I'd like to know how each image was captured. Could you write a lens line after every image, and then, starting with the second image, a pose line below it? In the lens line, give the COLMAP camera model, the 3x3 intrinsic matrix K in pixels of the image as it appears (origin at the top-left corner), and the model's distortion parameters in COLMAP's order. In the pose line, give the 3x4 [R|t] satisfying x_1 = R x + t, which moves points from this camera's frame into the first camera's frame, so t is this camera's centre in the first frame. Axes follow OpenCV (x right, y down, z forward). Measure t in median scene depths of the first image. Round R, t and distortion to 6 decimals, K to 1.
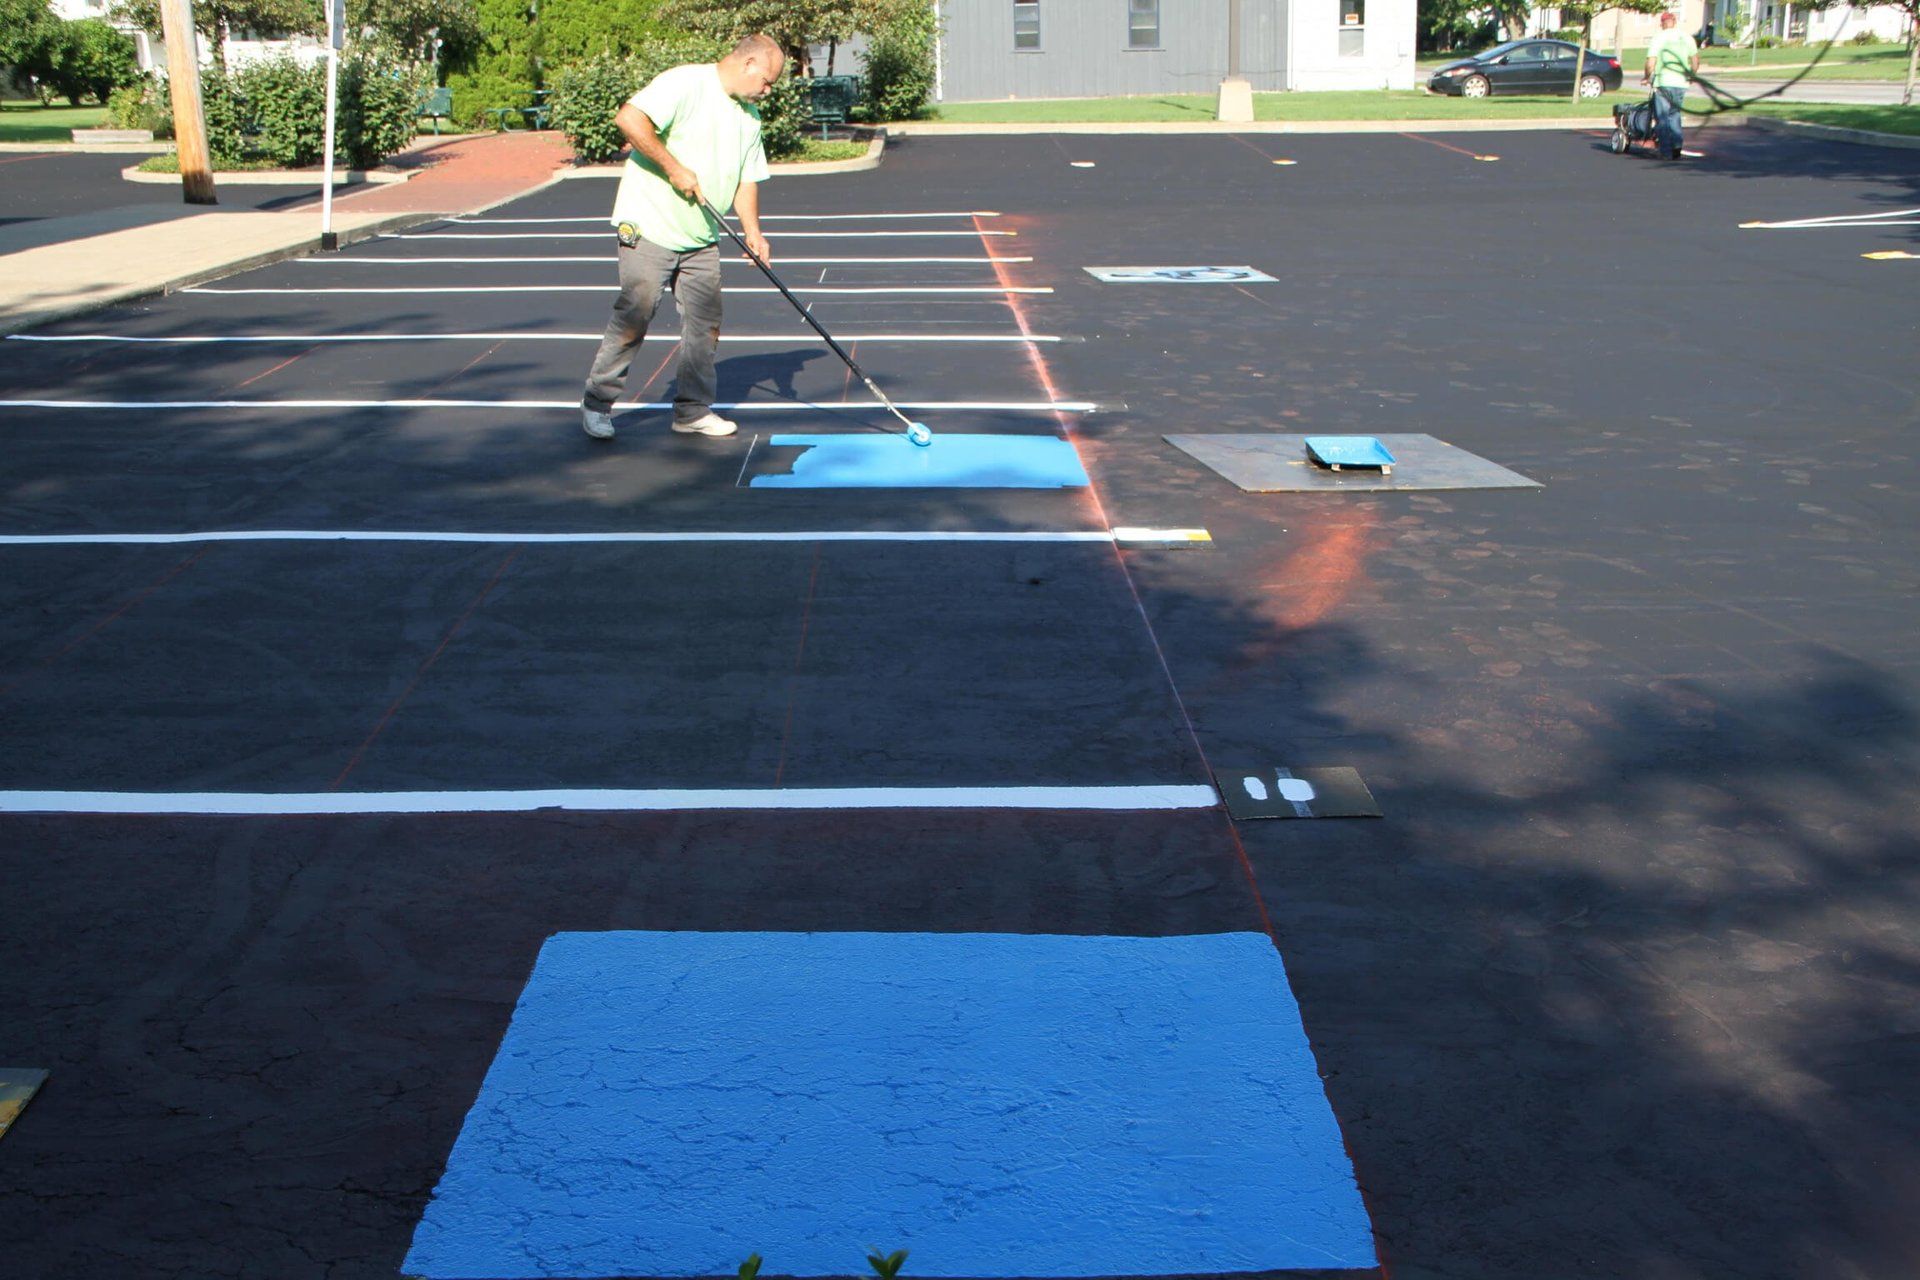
lens RADIAL K [[2608.0, 0, 991.6], [0, 2608.0, 643.1], [0, 0, 1]] dist [0.042638, 0.471014]
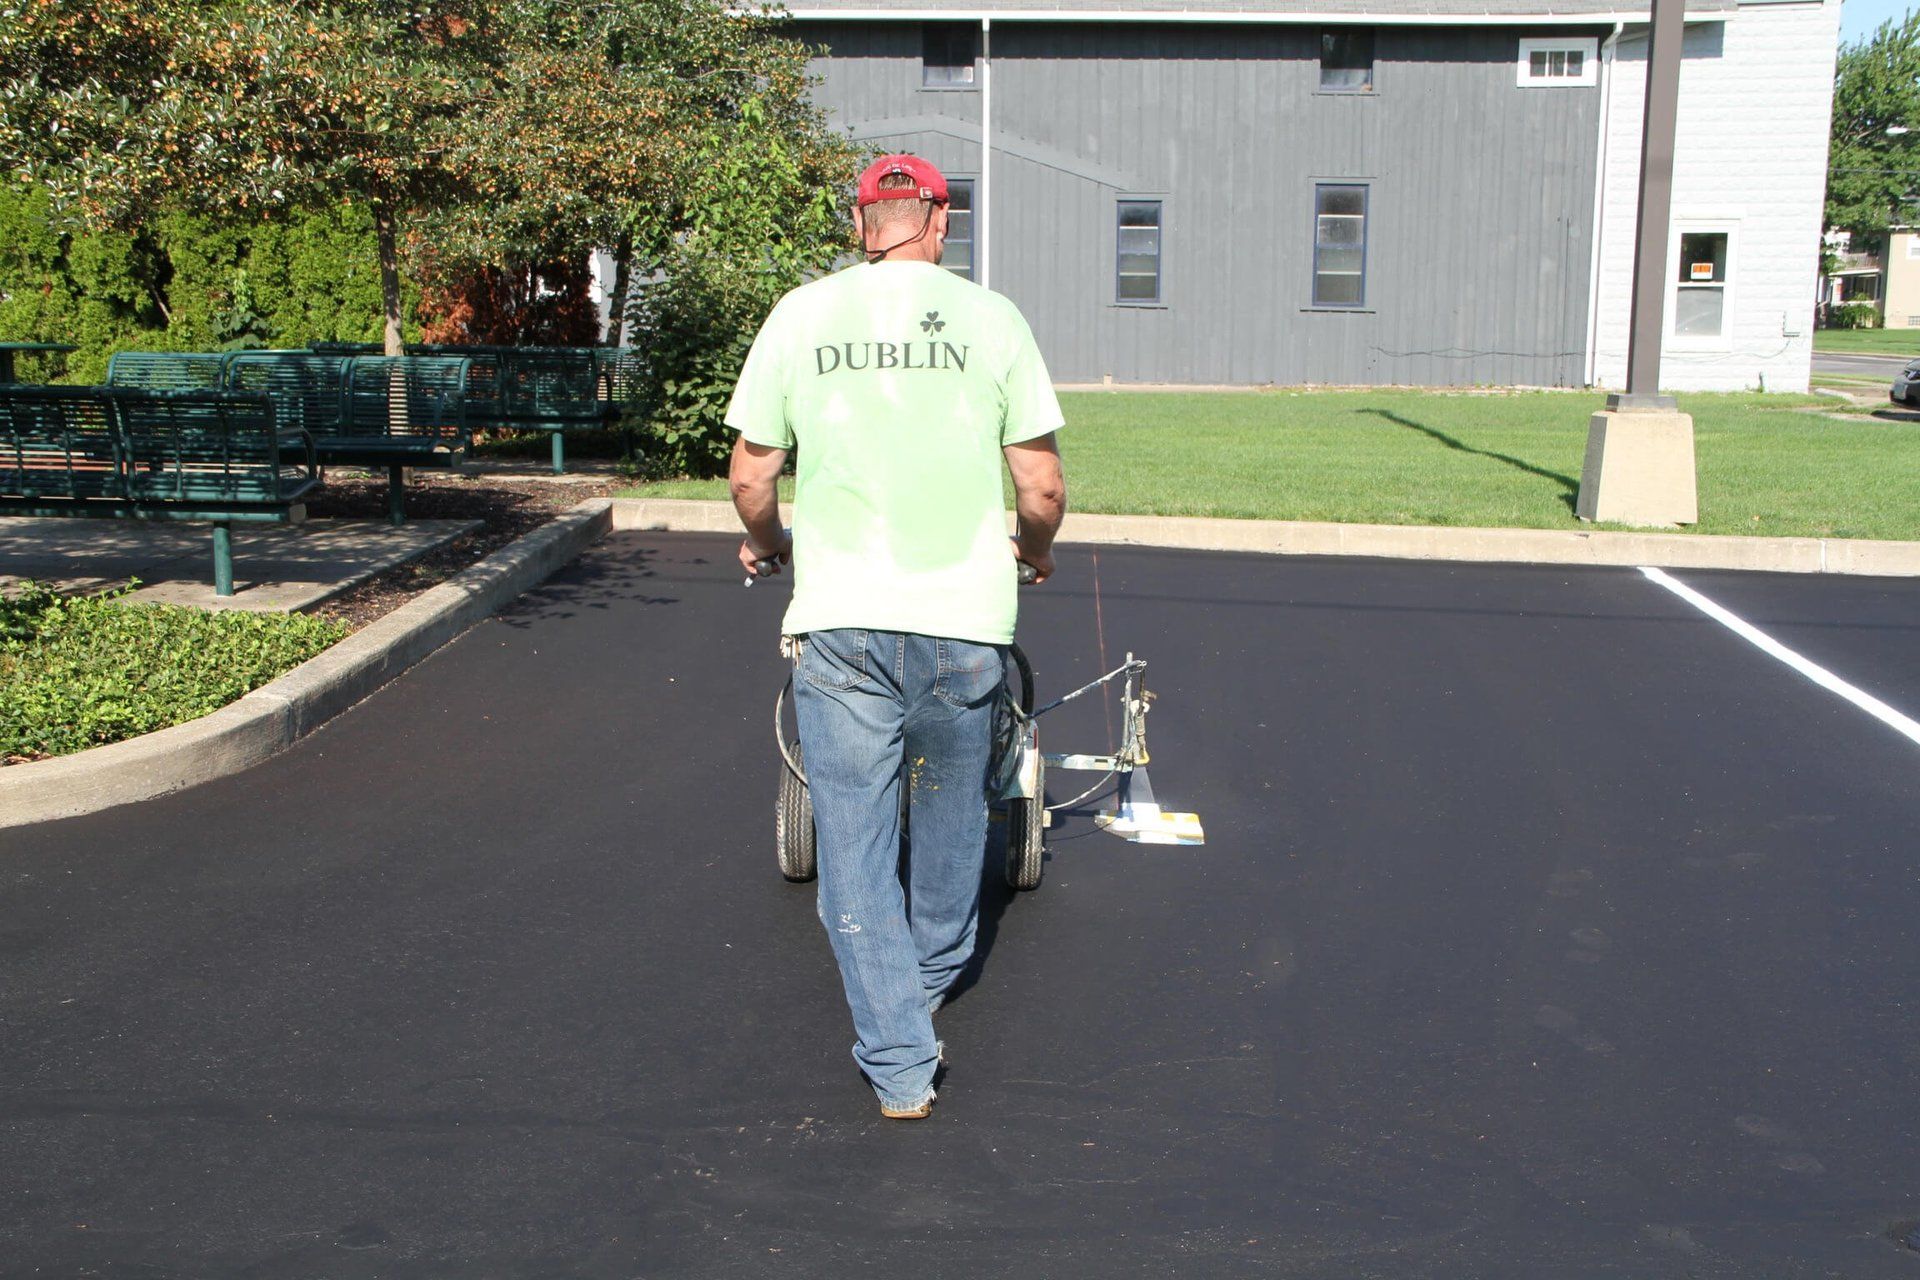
lens RADIAL K [[2608.0, 0, 991.6], [0, 2608.0, 643.1], [0, 0, 1]] dist [0.042638, 0.471014]
pose [[0.997277, 0.043869, -0.059281, 0.019091], [-0.049156, 0.994646, -0.090898, -0.095899], [0.054976, 0.093565, 0.994094, 0.422998]]
